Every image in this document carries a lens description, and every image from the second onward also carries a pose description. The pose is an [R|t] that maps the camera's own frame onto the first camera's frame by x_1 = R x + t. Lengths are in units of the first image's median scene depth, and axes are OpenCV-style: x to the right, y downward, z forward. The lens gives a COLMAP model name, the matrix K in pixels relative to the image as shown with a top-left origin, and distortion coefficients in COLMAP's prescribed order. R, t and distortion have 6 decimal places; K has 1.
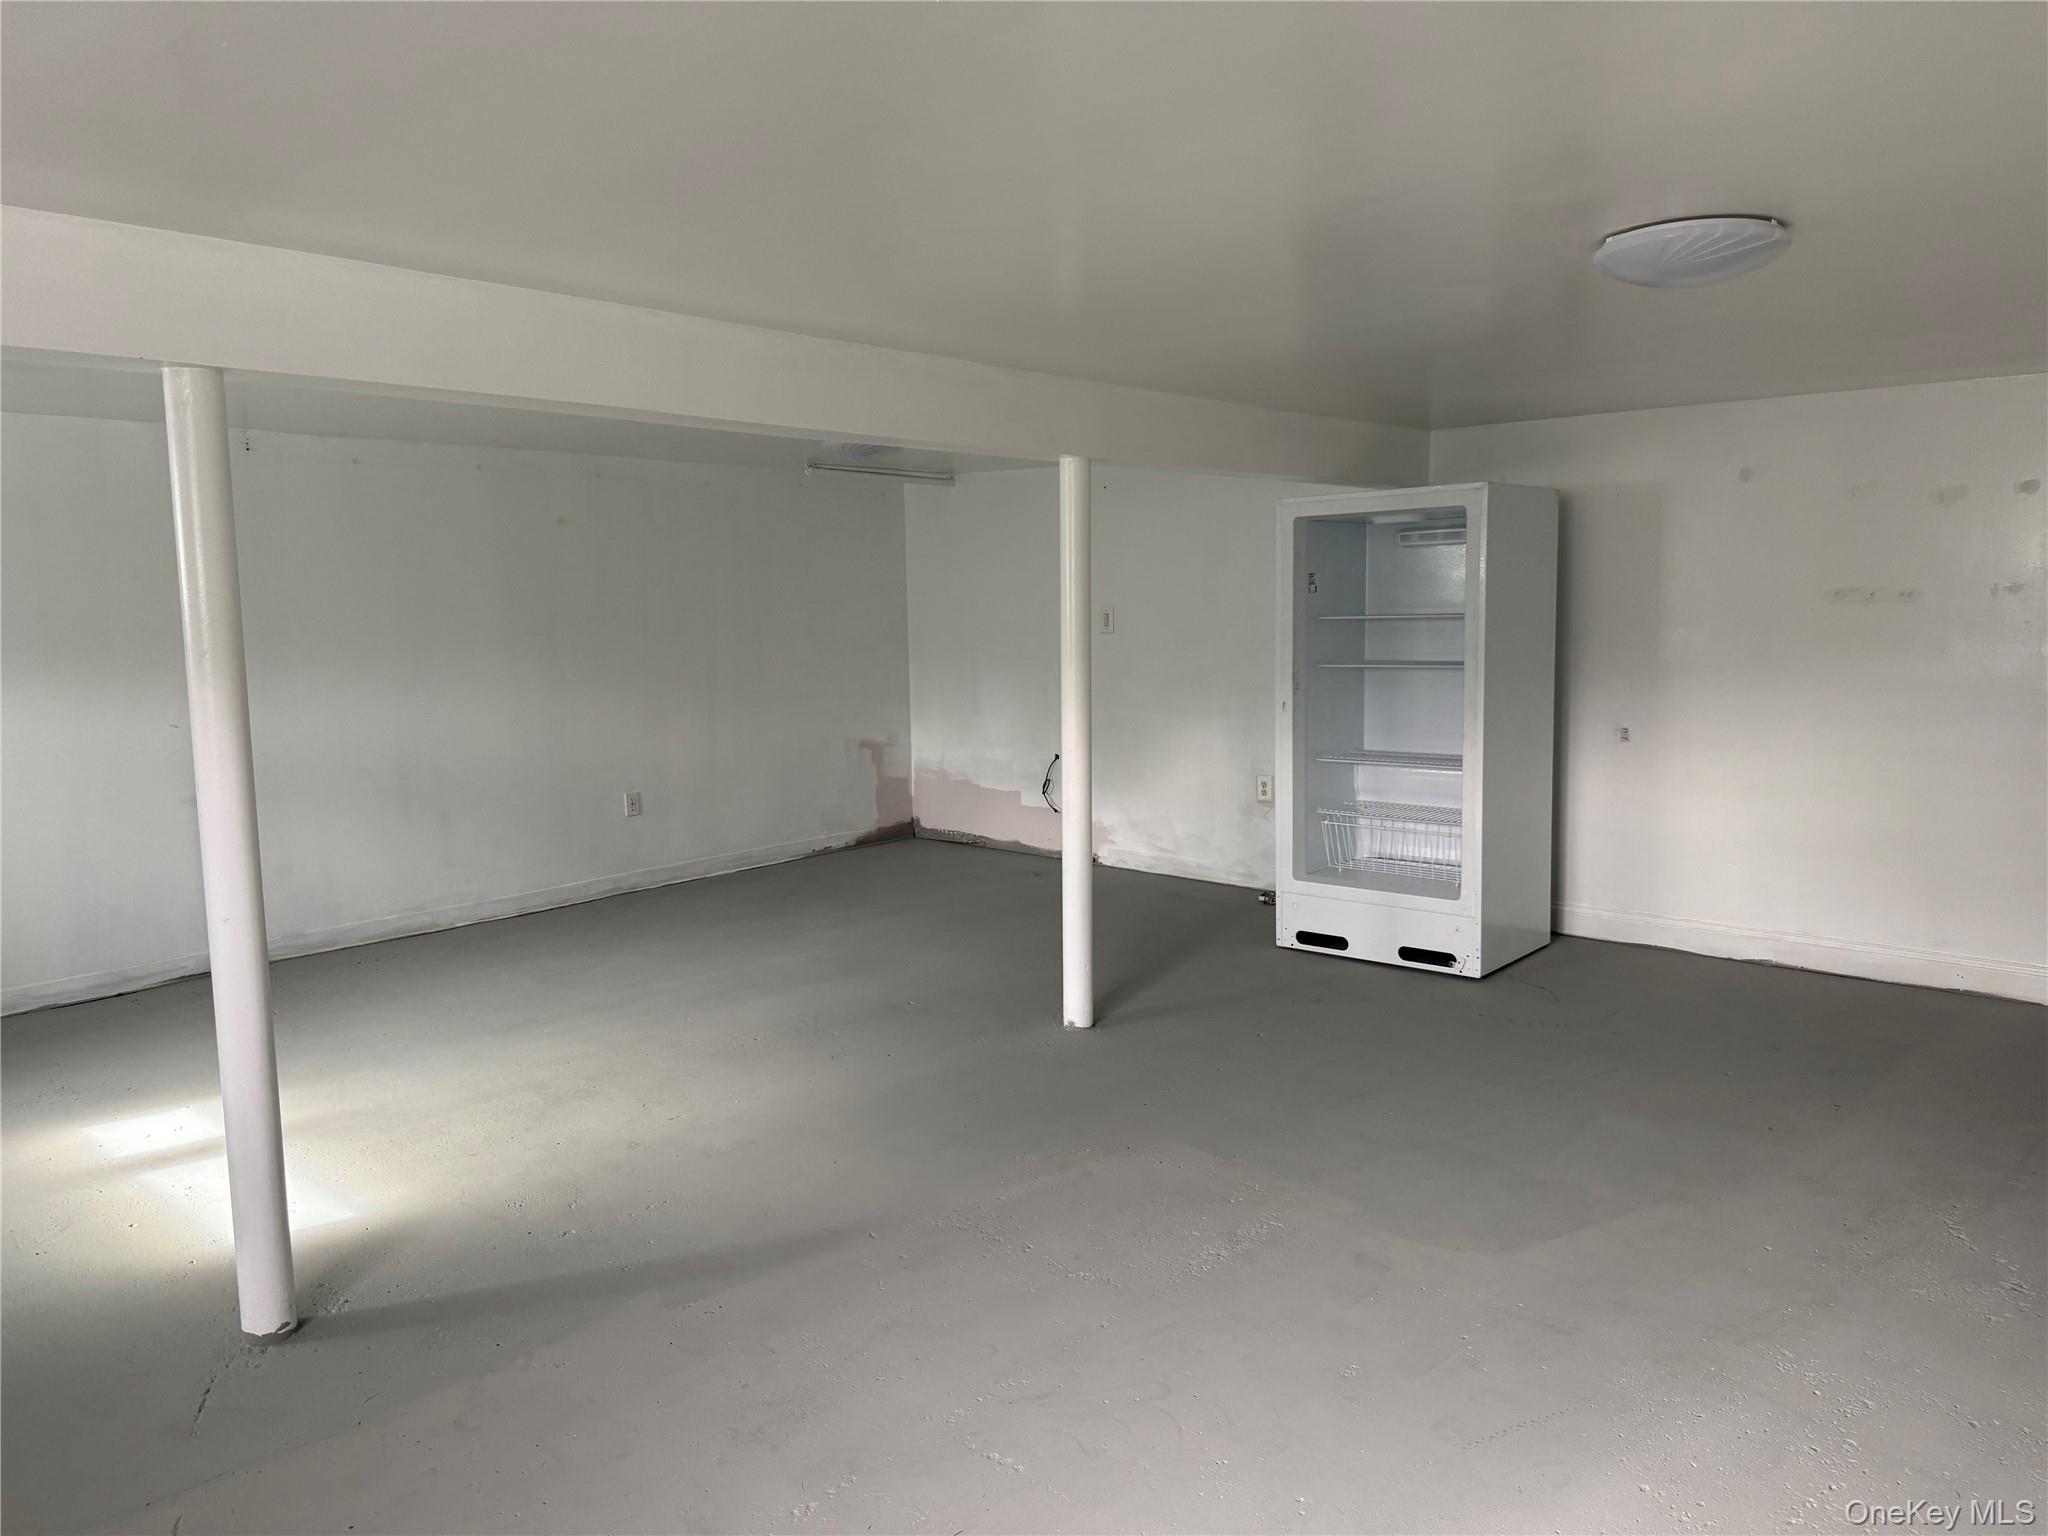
lens RADIAL K [[1456.7, 0, 1032.7], [0, 1456.7, 762.3], [0, 0, 1]] dist [0.005965, -0.002931]
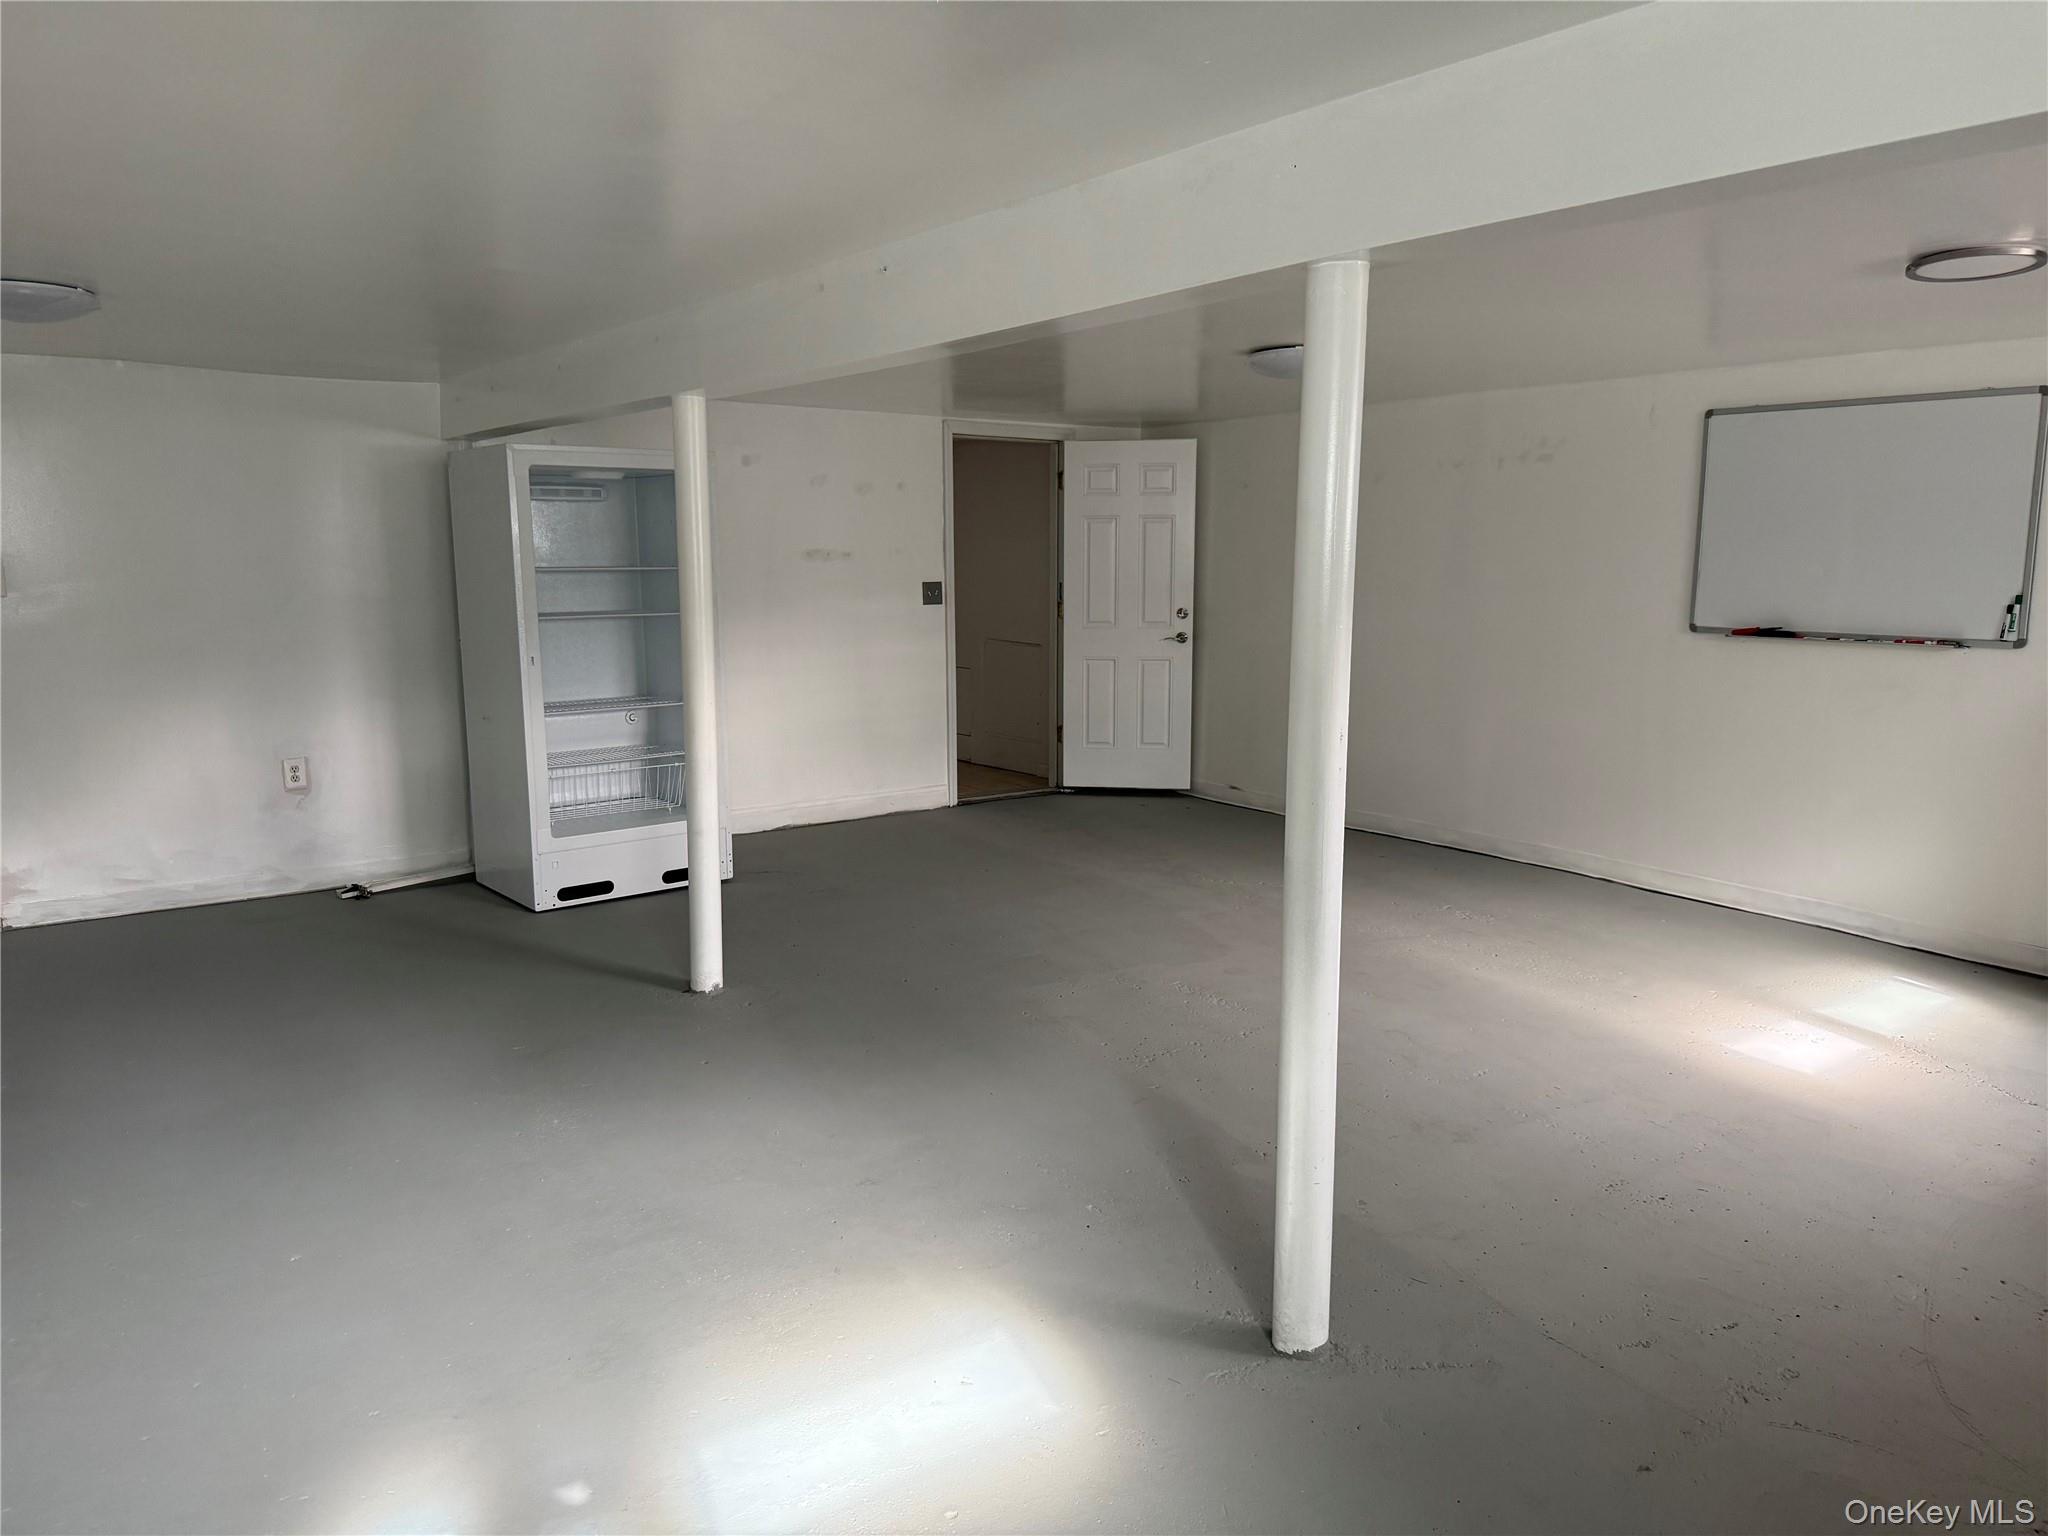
lens RADIAL K [[1456.7, 0, 1034.2], [0, 1456.7, 773.6], [0, 0, 1]] dist [0.005965, -0.002931]
pose [[0.137381, -0.133712, 0.981452, -0.695940], [0.105678, 0.987170, 0.119698, -0.043369], [-0.984865, 0.087273, 0.149749, 0.502905]]
